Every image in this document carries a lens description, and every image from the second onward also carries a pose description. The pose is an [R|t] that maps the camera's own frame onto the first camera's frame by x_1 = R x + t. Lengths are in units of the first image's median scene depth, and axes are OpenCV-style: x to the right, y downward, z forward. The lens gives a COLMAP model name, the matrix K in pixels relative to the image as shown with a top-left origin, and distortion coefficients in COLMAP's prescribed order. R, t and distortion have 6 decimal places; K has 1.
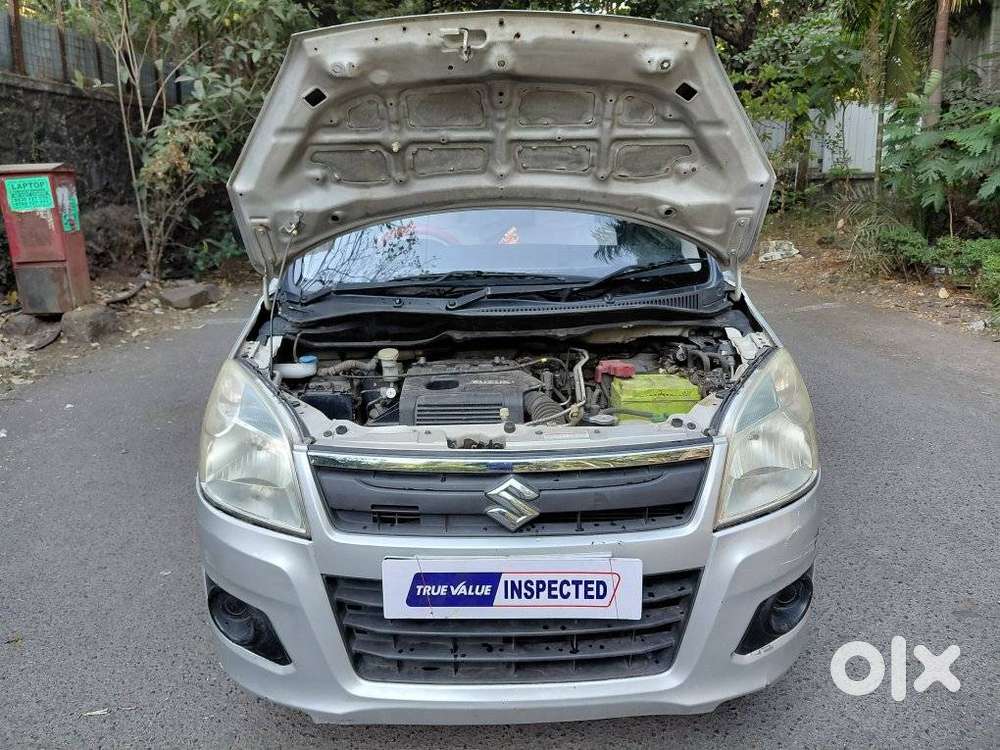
lens RADIAL K [[727.9, 0, 497.4], [0, 727.9, 370.4], [0, 0, 1]] dist [-0.002492, 0.001493]
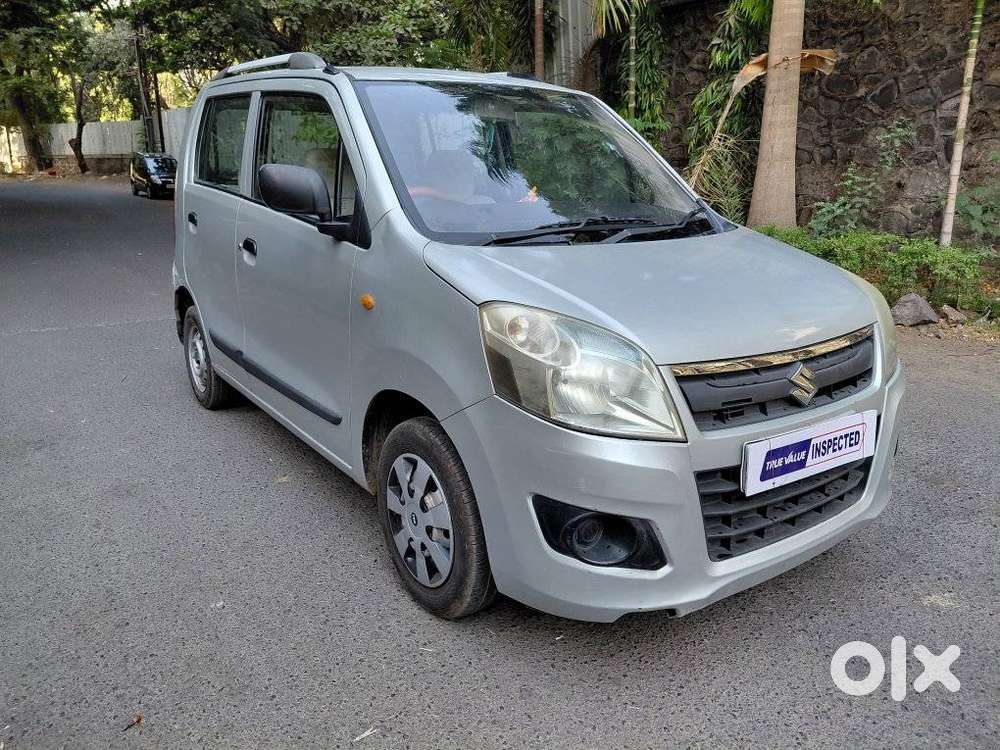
lens RADIAL K [[749.4, 0, 447.2], [0, 749.4, 375.4], [0, 0, 1]] dist [0.065412, -0.198820]
pose [[0.837116, -0.120064, 0.533686, -0.291214], [0.124560, 0.991824, 0.027752, 0.013686], [-0.532655, 0.043244, 0.845227, 0.056933]]
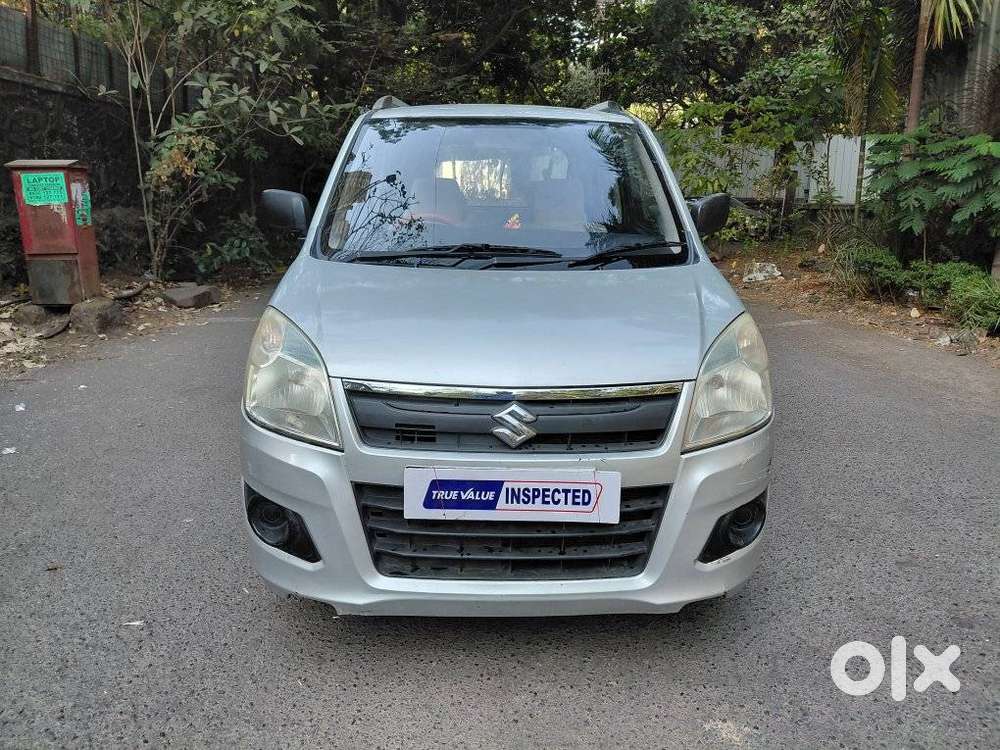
lens RADIAL K [[717.8, 0, 500.0], [0, 717.8, 378.8], [0, 0, 1]] dist [0.028193, -0.028174]
pose [[0.999367, 0.030463, 0.018388, -0.006582], [-0.030151, 0.999401, -0.017004, 0.031663], [-0.018895, 0.016439, 0.999686, -0.044032]]
